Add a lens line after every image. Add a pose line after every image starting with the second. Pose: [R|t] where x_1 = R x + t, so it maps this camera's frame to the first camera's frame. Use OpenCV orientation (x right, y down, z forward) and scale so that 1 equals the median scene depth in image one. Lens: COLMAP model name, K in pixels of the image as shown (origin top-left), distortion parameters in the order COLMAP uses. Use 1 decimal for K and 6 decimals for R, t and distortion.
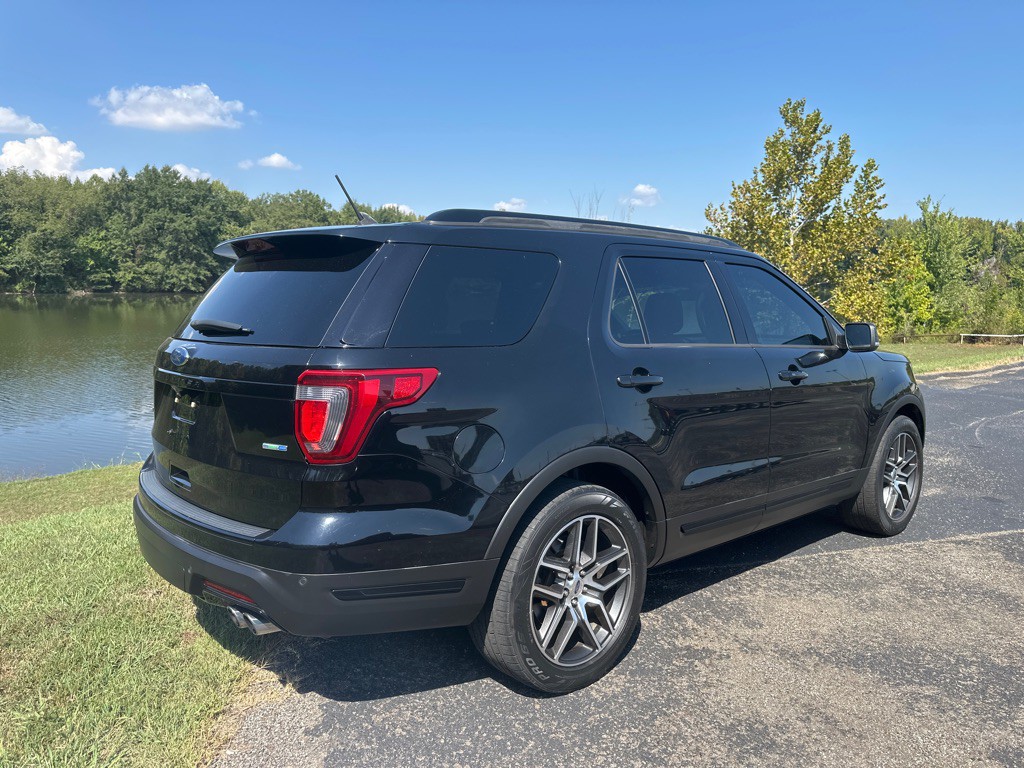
lens RADIAL K [[728.3, 0, 509.2], [0, 728.3, 383.2], [0, 0, 1]] dist [0.036185, -0.047339]
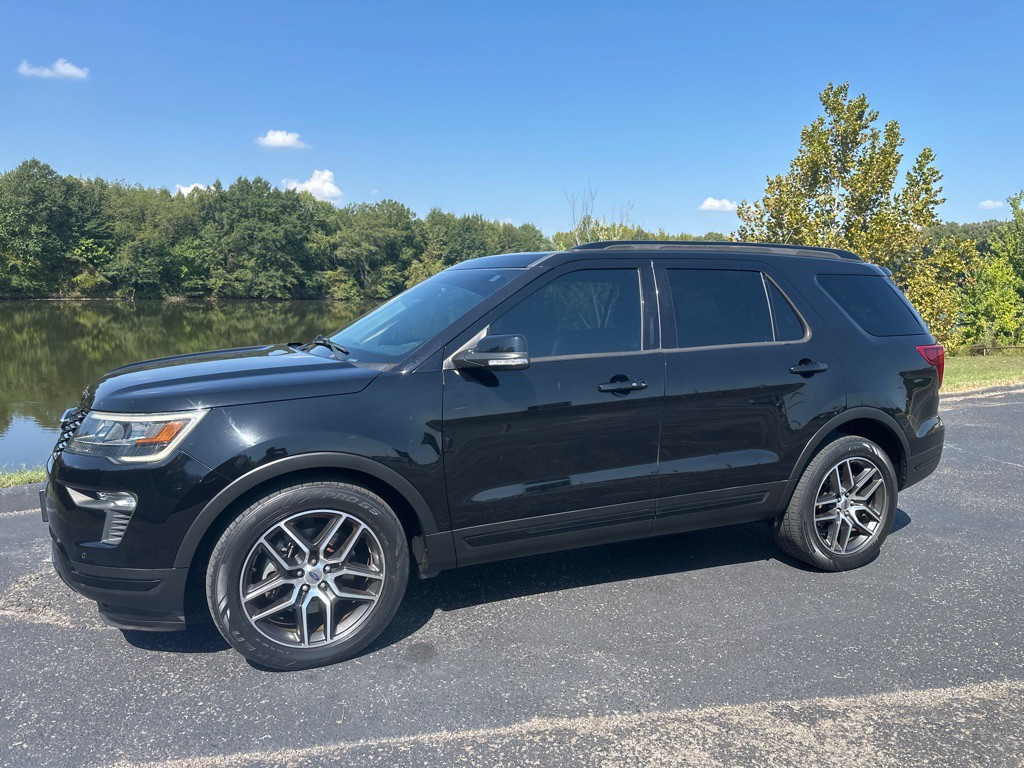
lens RADIAL K [[714.5, 0, 520.2], [0, 714.5, 395.0], [0, 0, 1]] dist [0.063145, -0.080017]
pose [[0.992708, 0.018300, -0.119147, 0.078713], [-0.017381, 0.999811, 0.008753, -0.003811], [0.119285, -0.006619, 0.992838, 0.047623]]
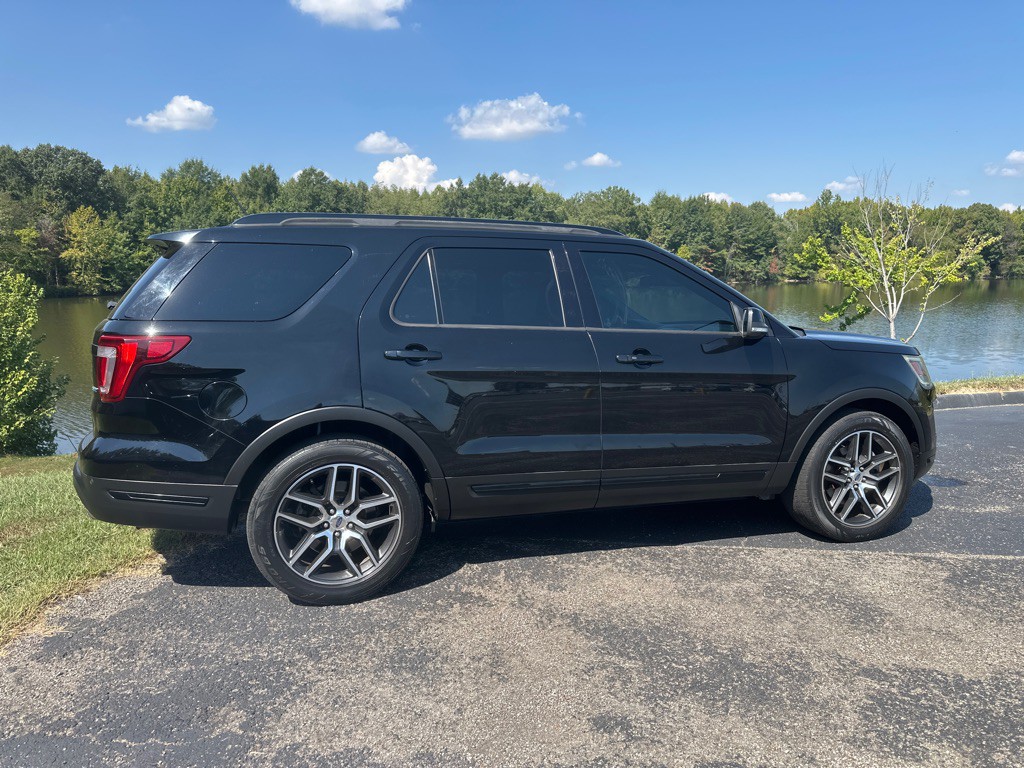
lens RADIAL K [[723.6, 0, 521.3], [0, 723.6, 386.7], [0, 0, 1]] dist [0.091746, -0.139510]
pose [[0.918818, 0.042637, -0.392373, 0.040398], [-0.036742, 0.999071, 0.022526, 0.000726], [0.392969, -0.006280, 0.919530, 0.000102]]
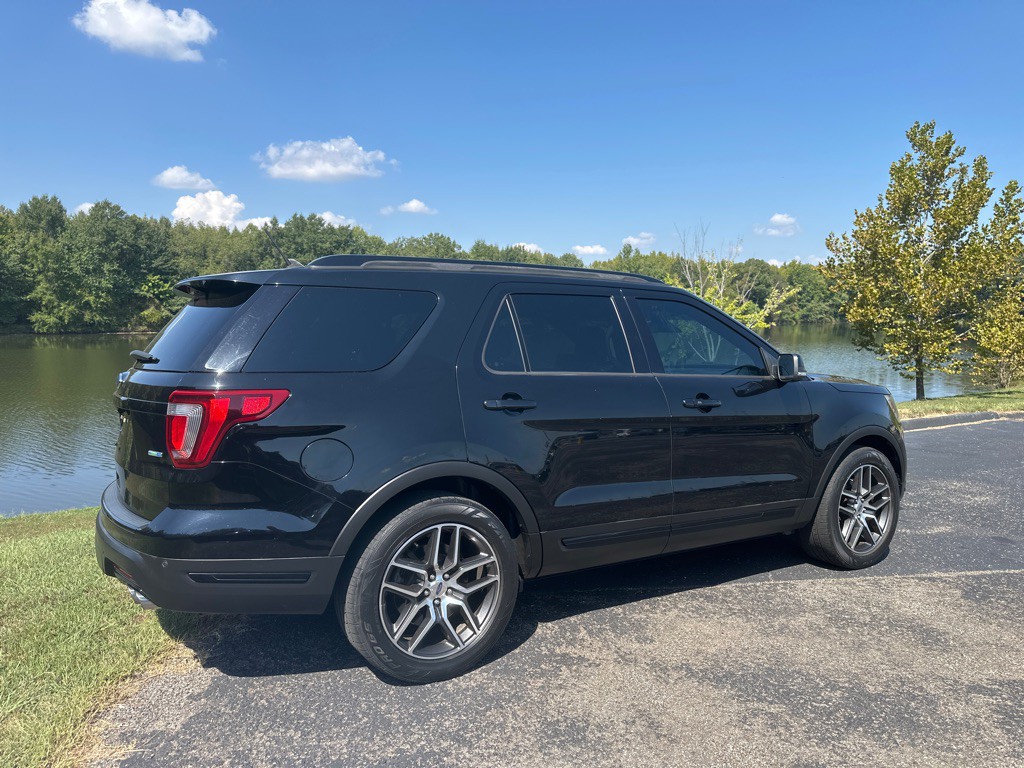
lens RADIAL K [[727.1, 0, 516.7], [0, 727.1, 386.4], [0, 0, 1]] dist [0.047952, -0.062686]
pose [[0.986463, 0.004191, -0.163929, 0.018841], [-0.011342, 0.999023, -0.042712, 0.000805], [0.163590, 0.043993, 0.985547, -0.004549]]
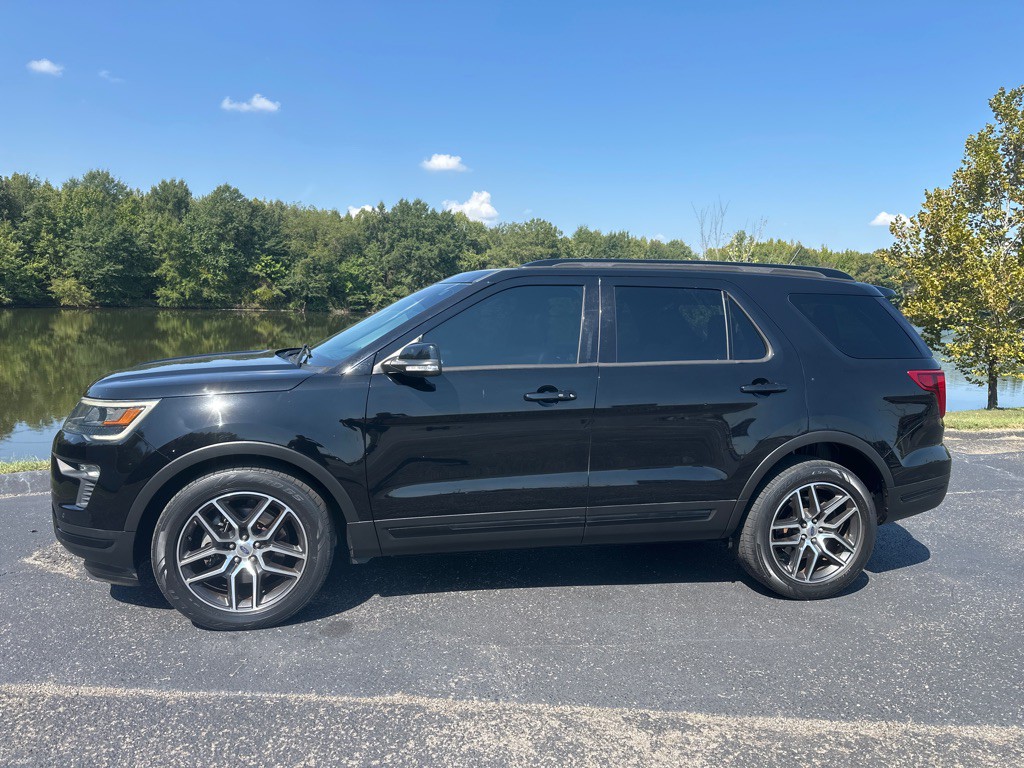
lens RADIAL K [[714.5, 0, 520.2], [0, 714.5, 395.0], [0, 0, 1]] dist [0.063145, -0.080017]
pose [[0.948011, 0.055490, -0.313364, 0.096341], [-0.060678, 0.998134, -0.006819, -0.003746], [0.312400, 0.025479, 0.949609, 0.047693]]
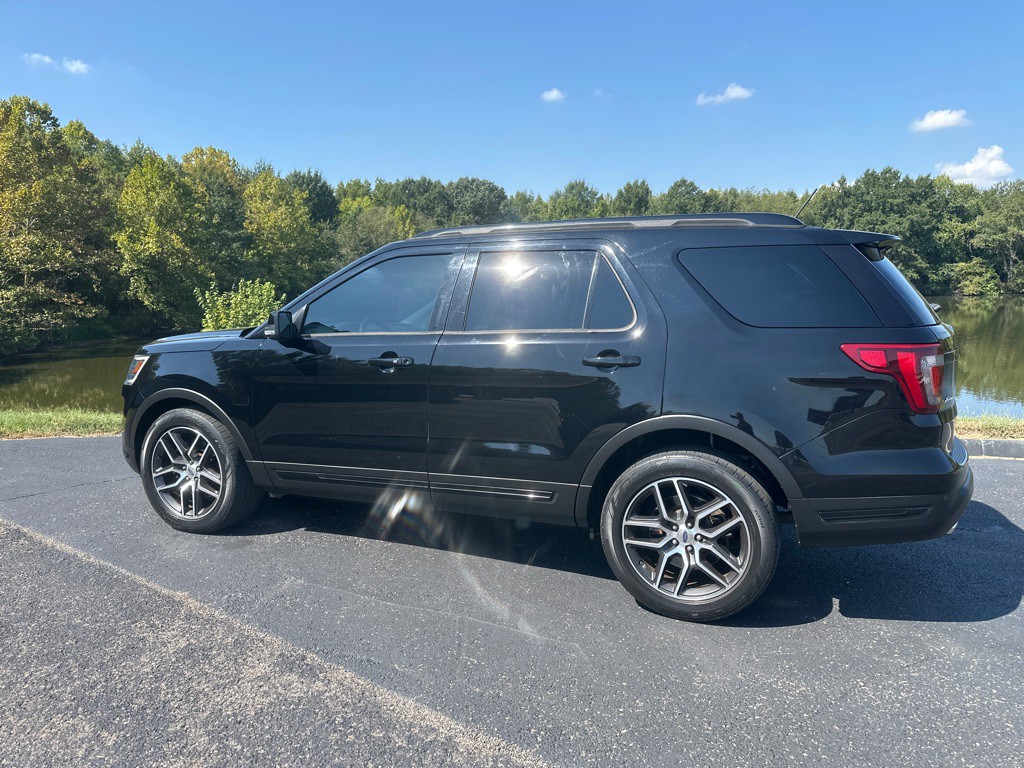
lens RADIAL K [[719.0, 0, 521.5], [0, 719.0, 394.5], [0, 0, 1]] dist [0.070041, -0.091422]
pose [[0.592298, 0.101689, -0.799276, 0.137529], [-0.093316, 0.993986, 0.057310, -0.006051], [0.800297, 0.040641, 0.598225, 0.076763]]
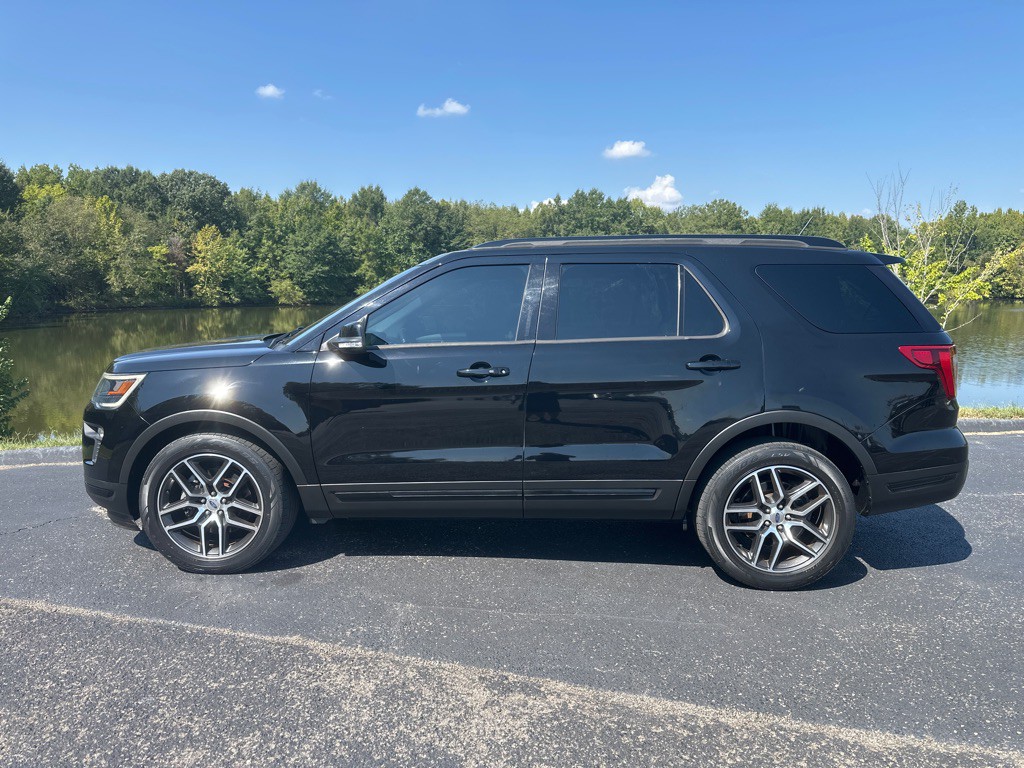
lens RADIAL K [[715.7, 0, 514.6], [0, 715.7, 390.3], [0, 0, 1]] dist [0.081273, -0.108501]
pose [[0.836797, 0.063844, -0.543778, 0.116254], [-0.065212, 0.997730, 0.016790, -0.003865], [0.543616, 0.021411, 0.839061, 0.054562]]
